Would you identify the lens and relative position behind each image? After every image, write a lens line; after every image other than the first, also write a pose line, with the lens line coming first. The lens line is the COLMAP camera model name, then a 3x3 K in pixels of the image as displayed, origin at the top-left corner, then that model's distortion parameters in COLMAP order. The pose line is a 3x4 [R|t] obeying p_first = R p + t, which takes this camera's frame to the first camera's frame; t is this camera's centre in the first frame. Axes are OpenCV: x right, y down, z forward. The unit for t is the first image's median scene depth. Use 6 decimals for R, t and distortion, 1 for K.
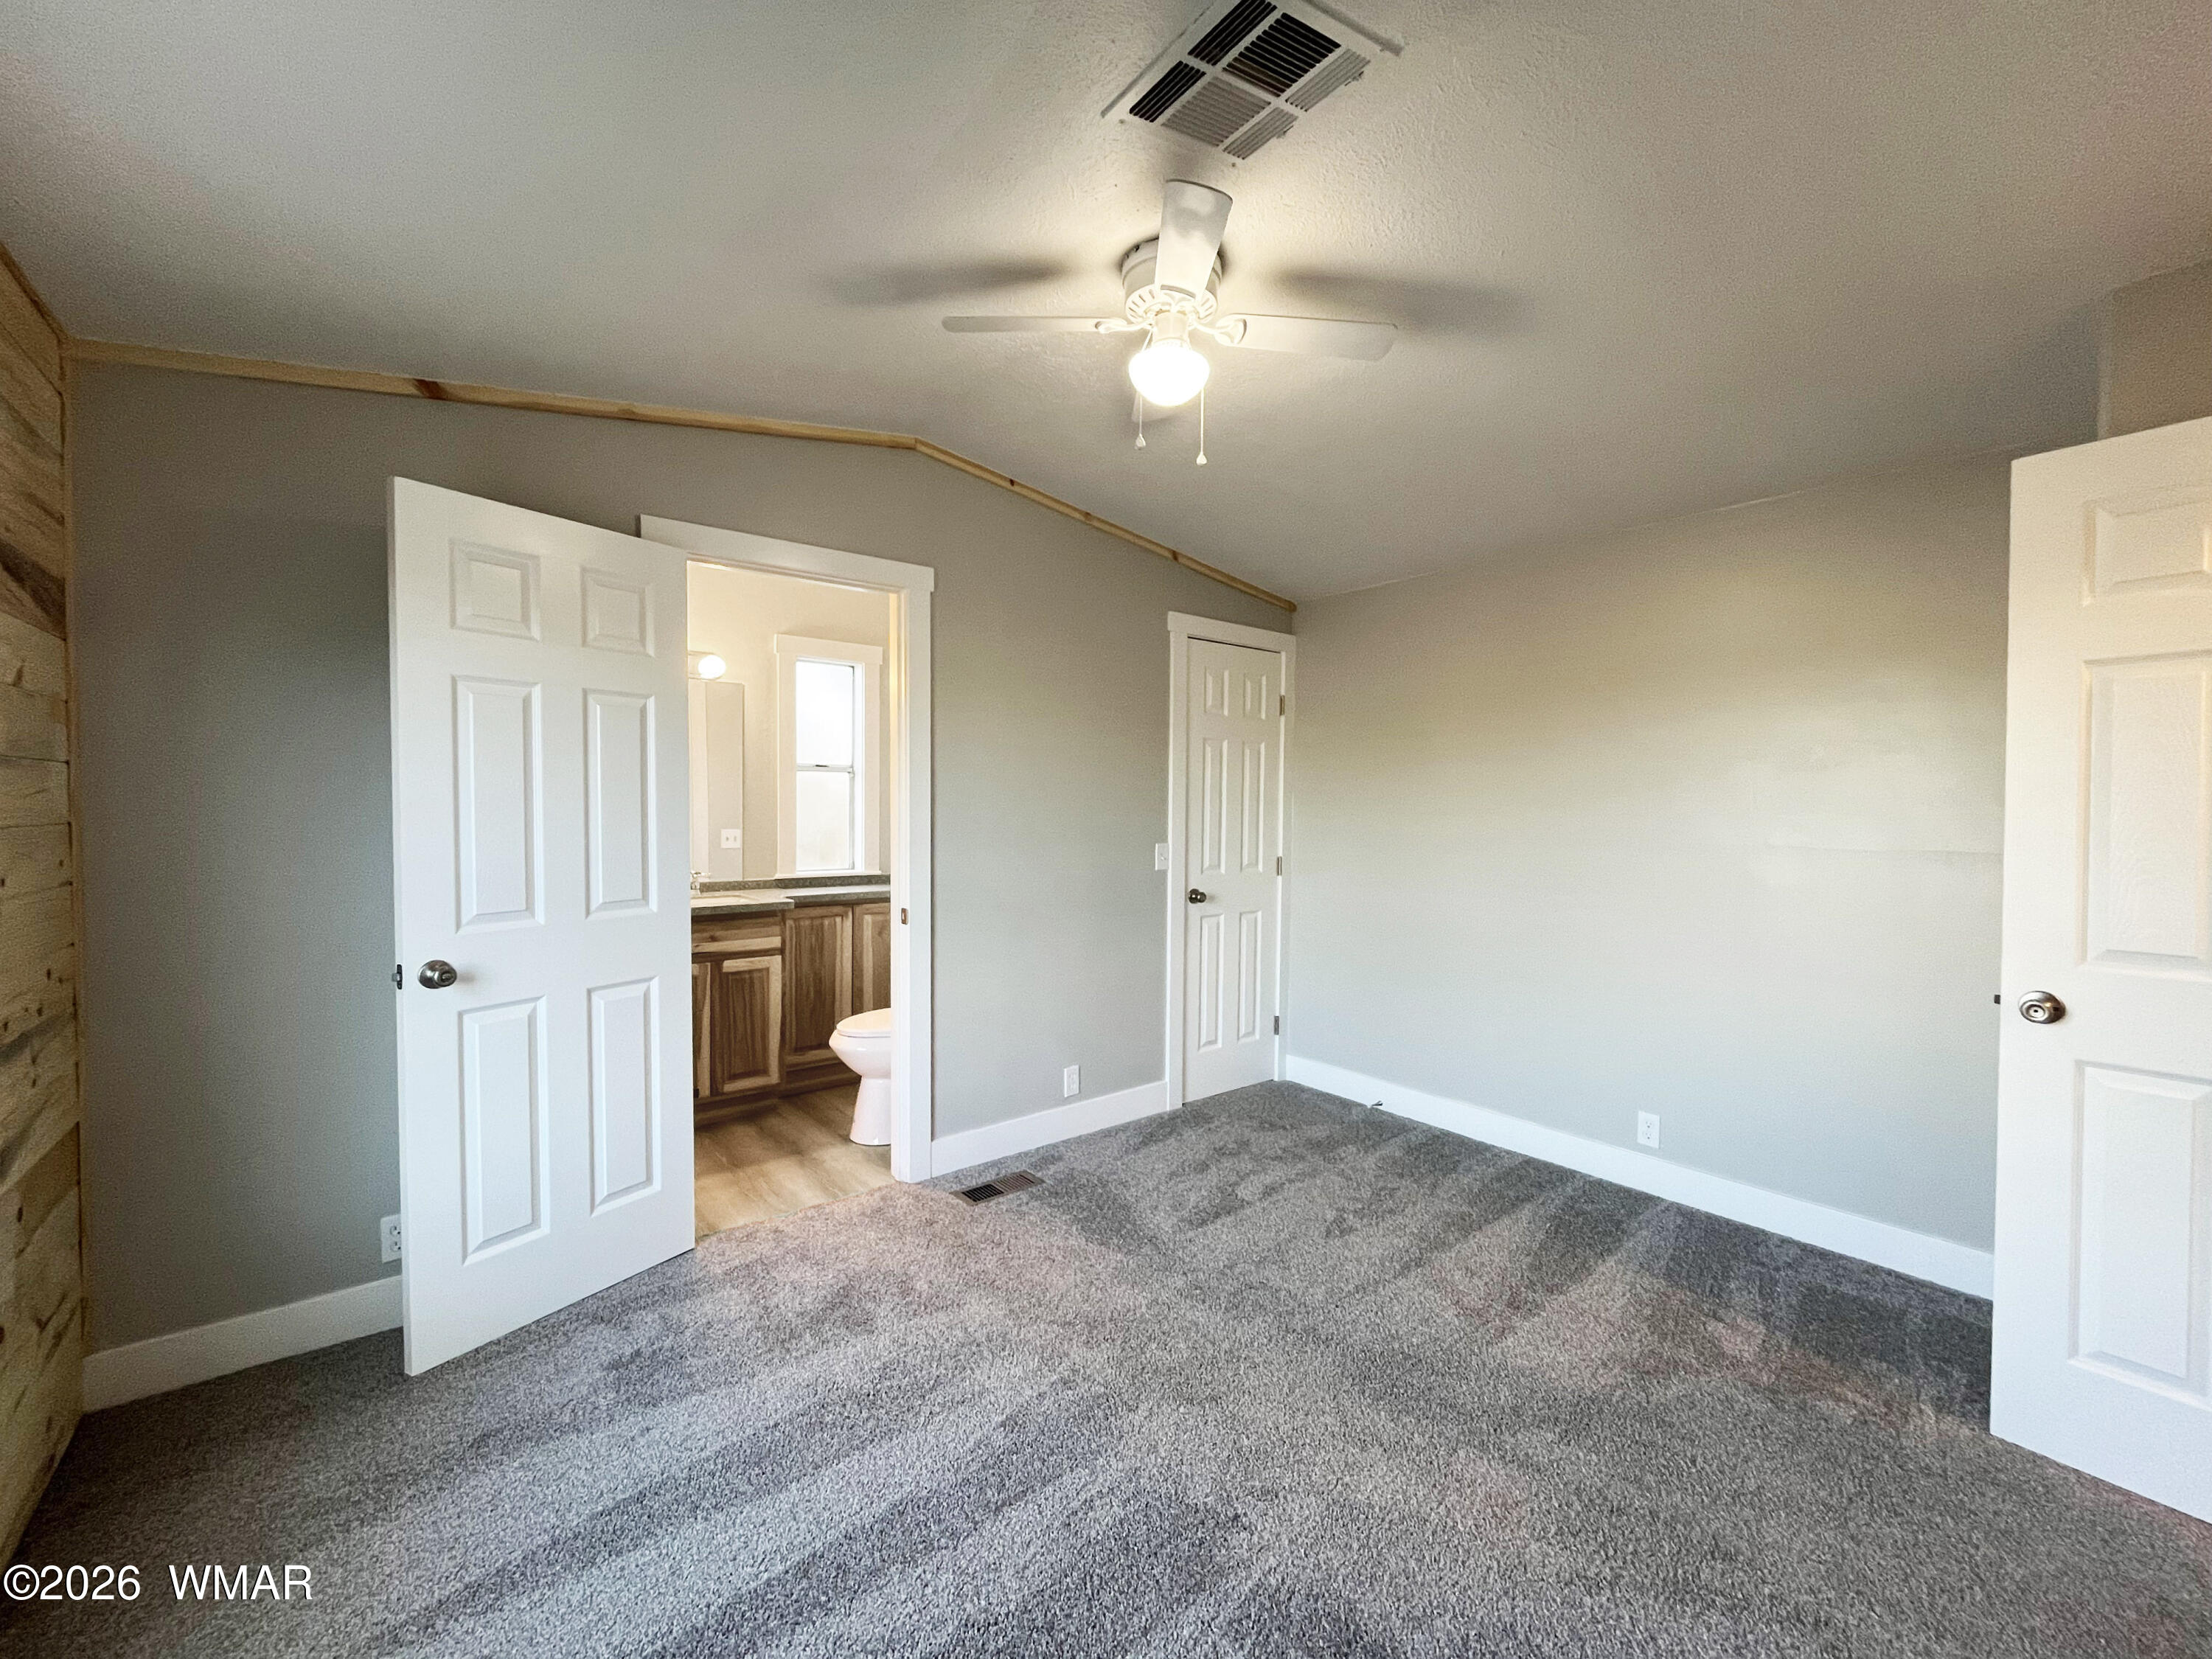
lens RADIAL K [[902.5, 0, 1111.2], [0, 902.5, 810.3], [0, 0, 1]] dist [-0.003779, 0.000644]
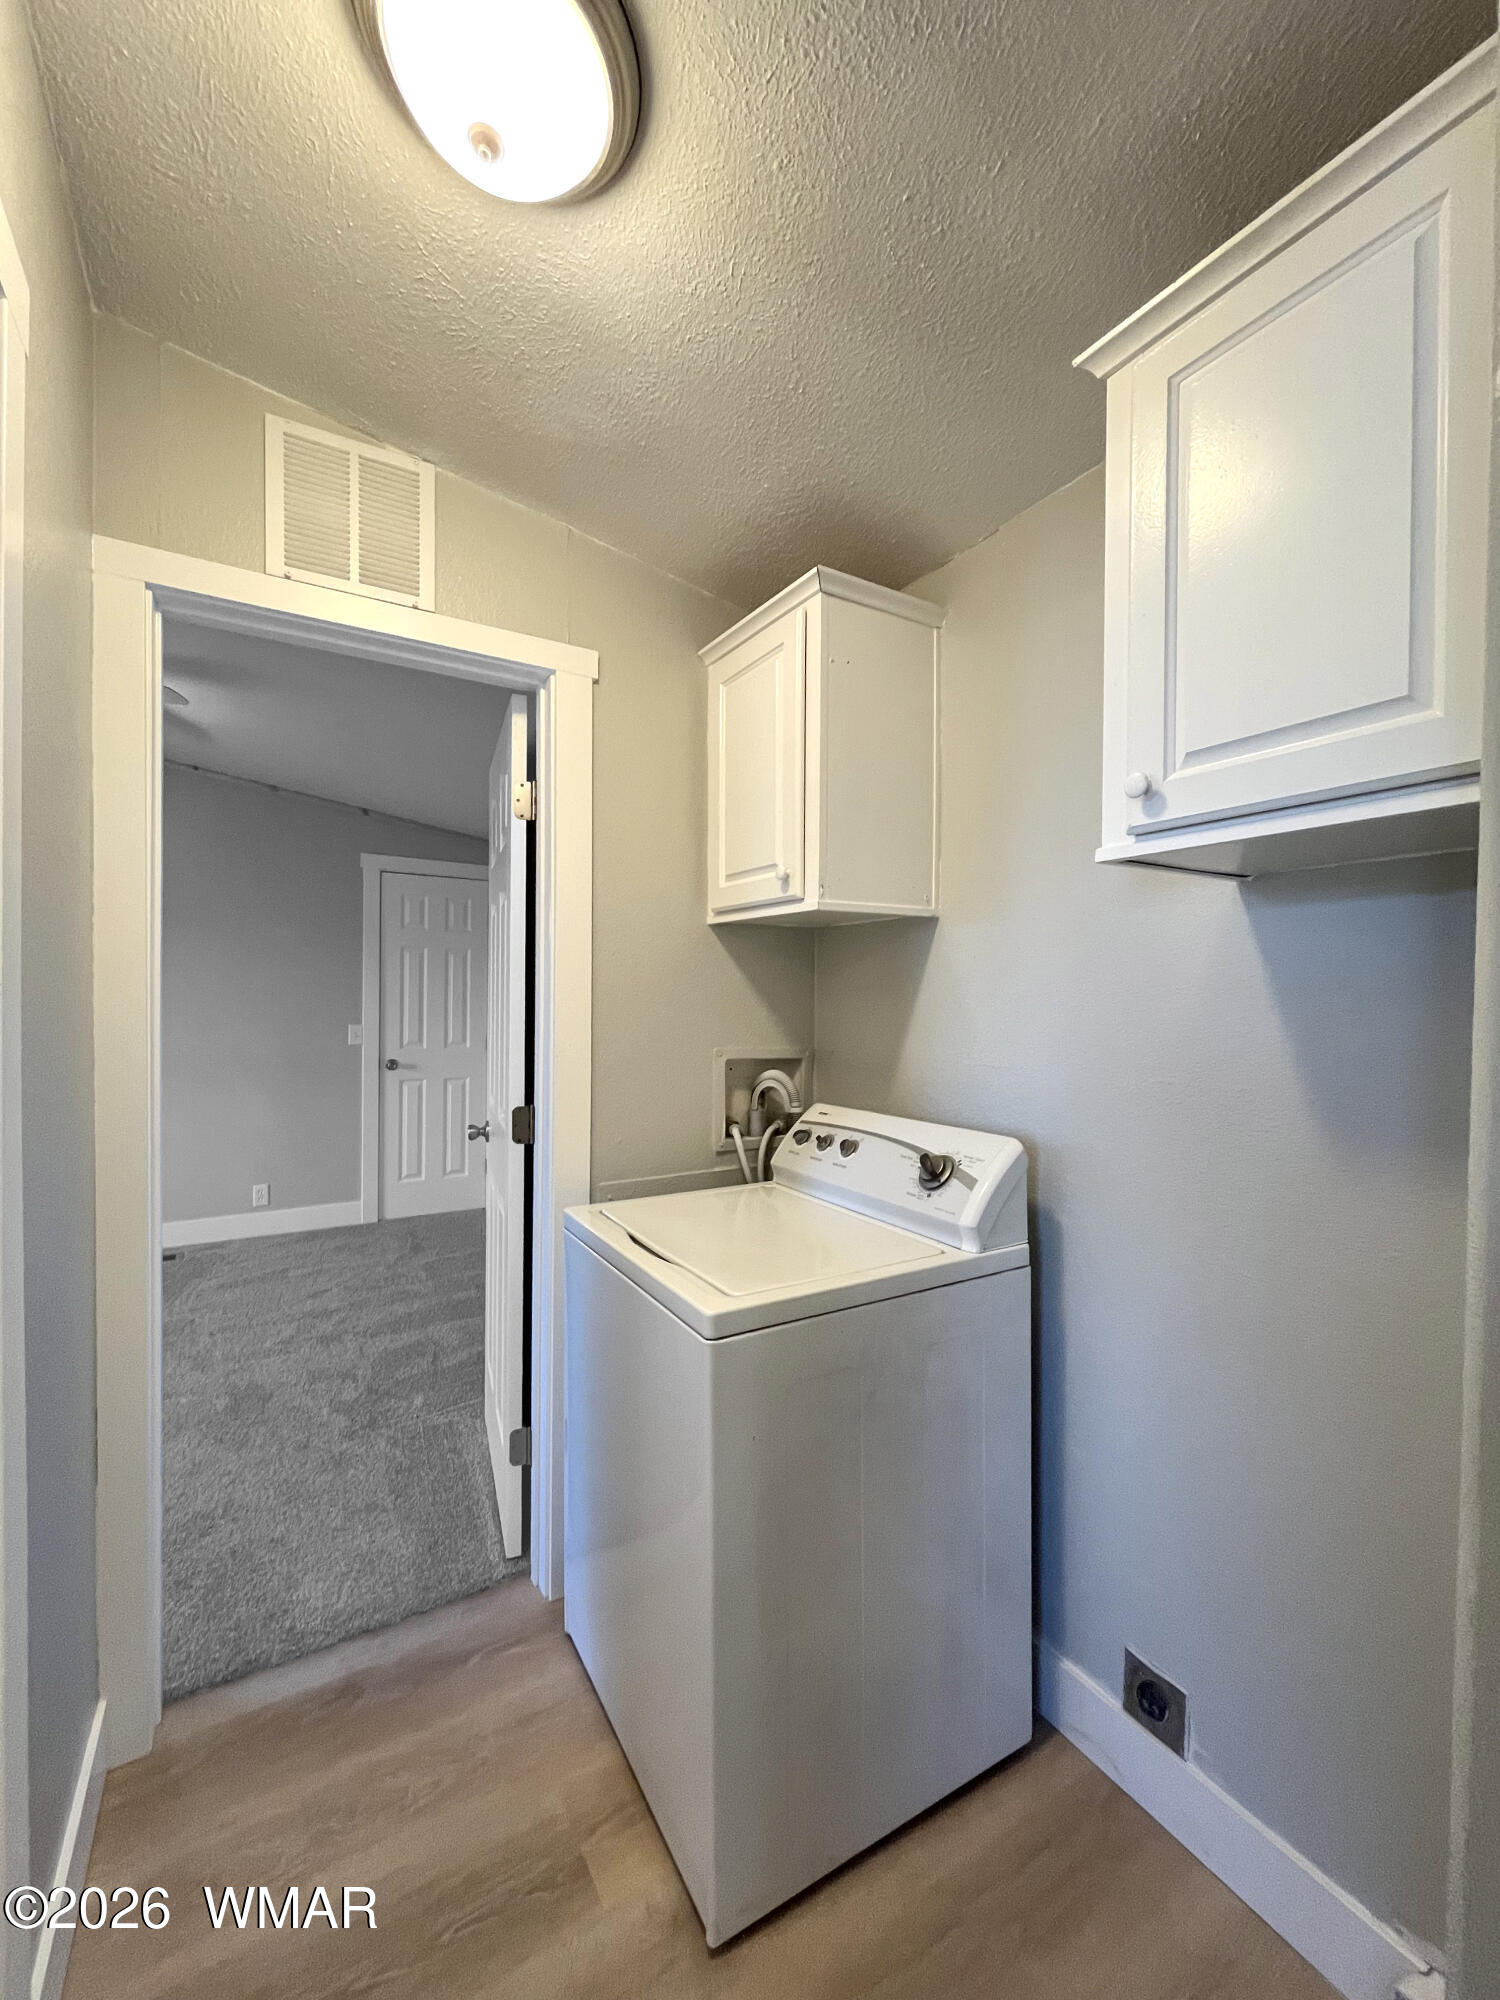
lens RADIAL K [[816.0, 0, 745.4], [0, 816.0, 1001.2], [0, 0, 1]] dist [-0.003779, 0.000644]
pose [[0.990817, 0.004417, -0.135137, 0.796541], [-0.004698, 0.999987, -0.001761, 0.000637], [0.135127, 0.002380, 0.990825, -0.129752]]
